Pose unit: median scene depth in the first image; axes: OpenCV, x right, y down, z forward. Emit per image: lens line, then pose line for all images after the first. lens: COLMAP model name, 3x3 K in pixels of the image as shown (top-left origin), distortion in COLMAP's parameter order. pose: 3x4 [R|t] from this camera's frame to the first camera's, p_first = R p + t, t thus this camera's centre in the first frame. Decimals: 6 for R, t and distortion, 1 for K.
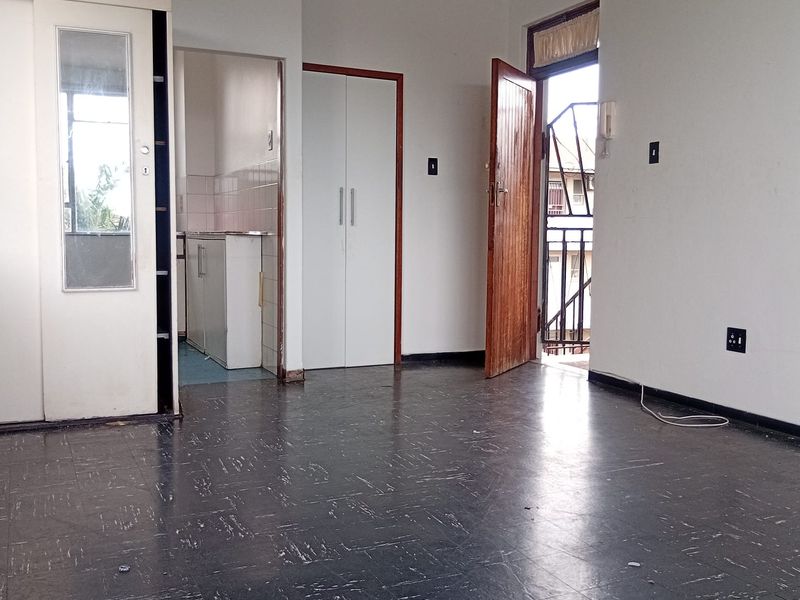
lens RADIAL K [[807.9, 0, 401.2], [0, 807.9, 284.0], [0, 0, 1]] dist [0.094003, -0.226886]
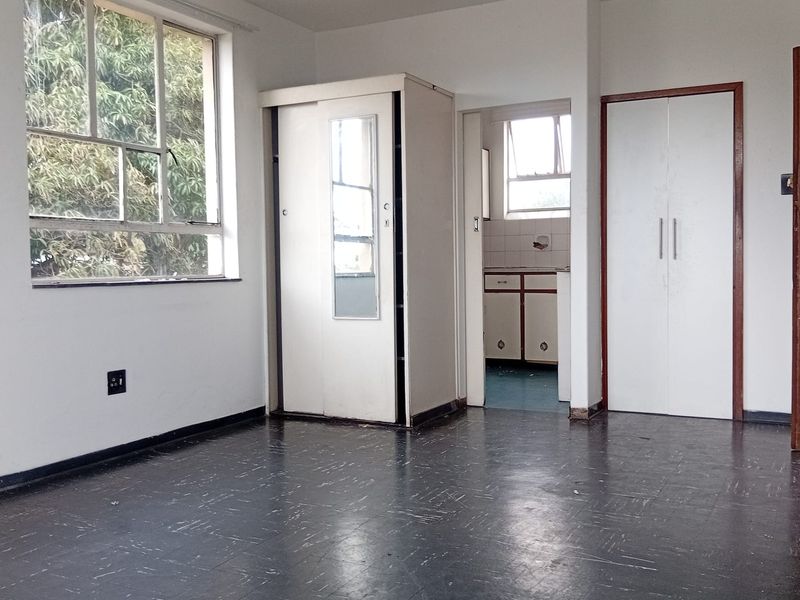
lens RADIAL K [[807.9, 0, 401.2], [0, 807.9, 284.0], [0, 0, 1]] dist [0.094003, -0.226886]
pose [[0.608641, 0.002818, -0.793440, 0.653981], [-0.031917, 0.999271, -0.020935, -0.021390], [0.792803, 0.038066, 0.608288, 0.276161]]
